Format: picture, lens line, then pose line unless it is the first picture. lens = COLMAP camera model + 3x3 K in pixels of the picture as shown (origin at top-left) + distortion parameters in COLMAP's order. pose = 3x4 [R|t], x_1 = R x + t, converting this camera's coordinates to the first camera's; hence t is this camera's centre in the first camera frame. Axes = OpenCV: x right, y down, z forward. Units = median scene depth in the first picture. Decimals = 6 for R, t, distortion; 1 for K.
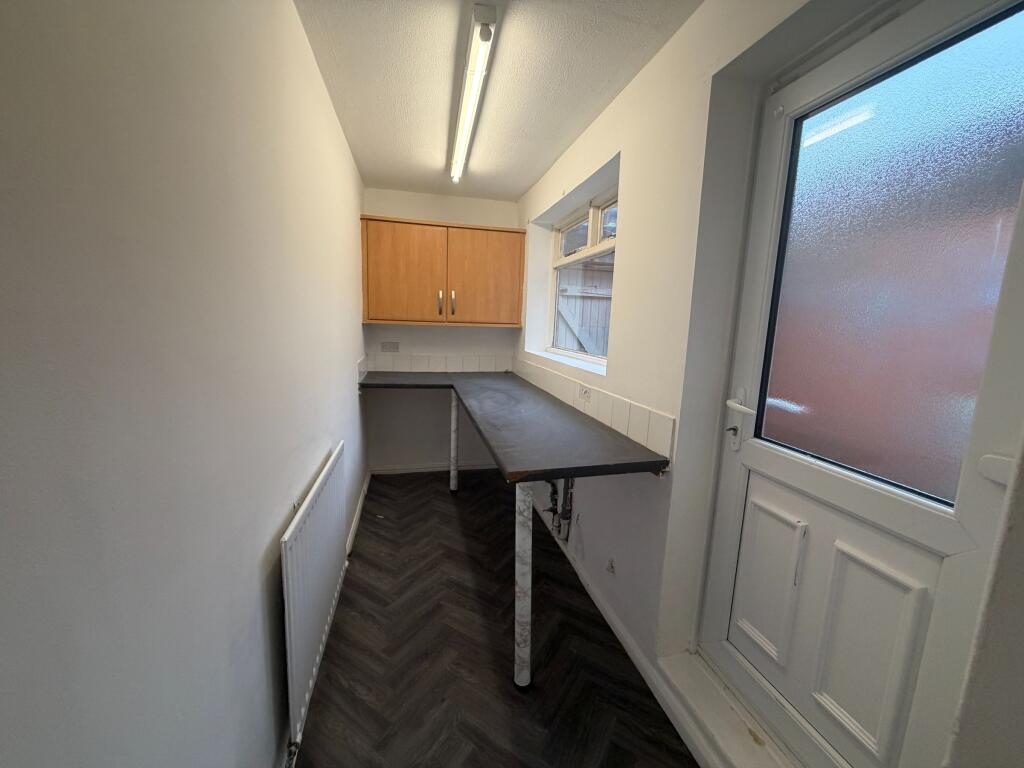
lens RADIAL K [[413.8, 0, 512.0], [0, 413.8, 384.0], [0, 0, 1]] dist [0.000339, 0.000004]
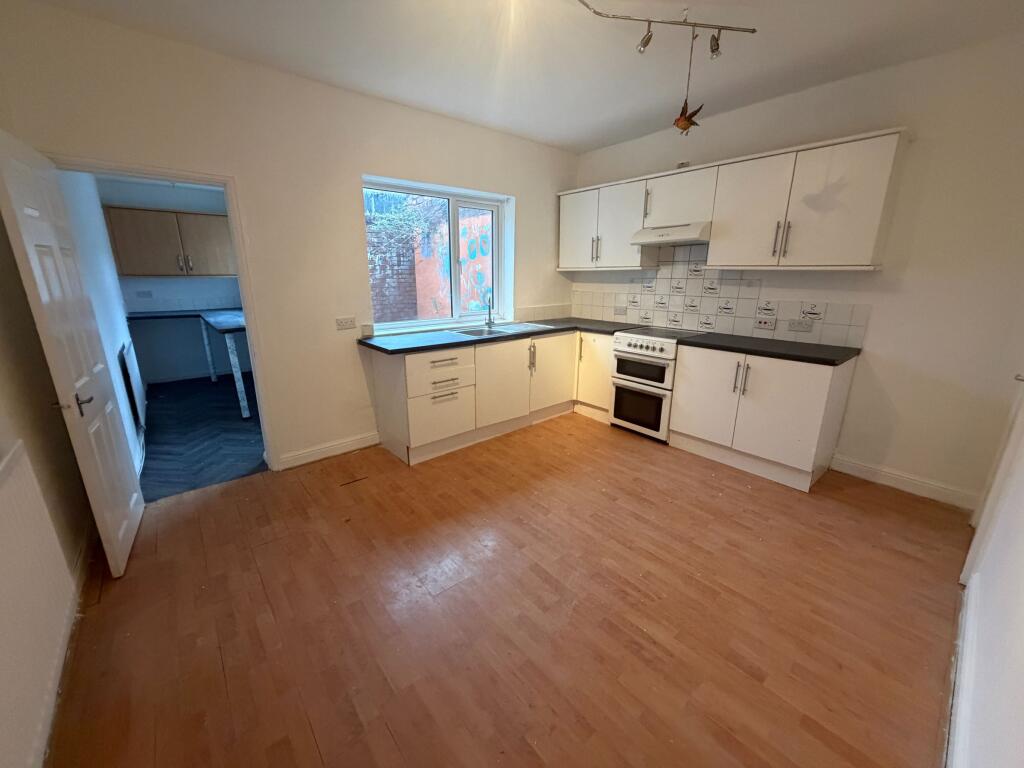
lens RADIAL K [[406.5, 0, 512.0], [0, 406.5, 384.0], [0, 0, 1]] dist [-0.047038, 0.000021]
pose [[0.883381, -0.181158, 0.432227, 0.197459], [0.123202, 0.979597, 0.158778, 0.164775], [-0.452172, -0.087011, 0.887676, -0.812871]]
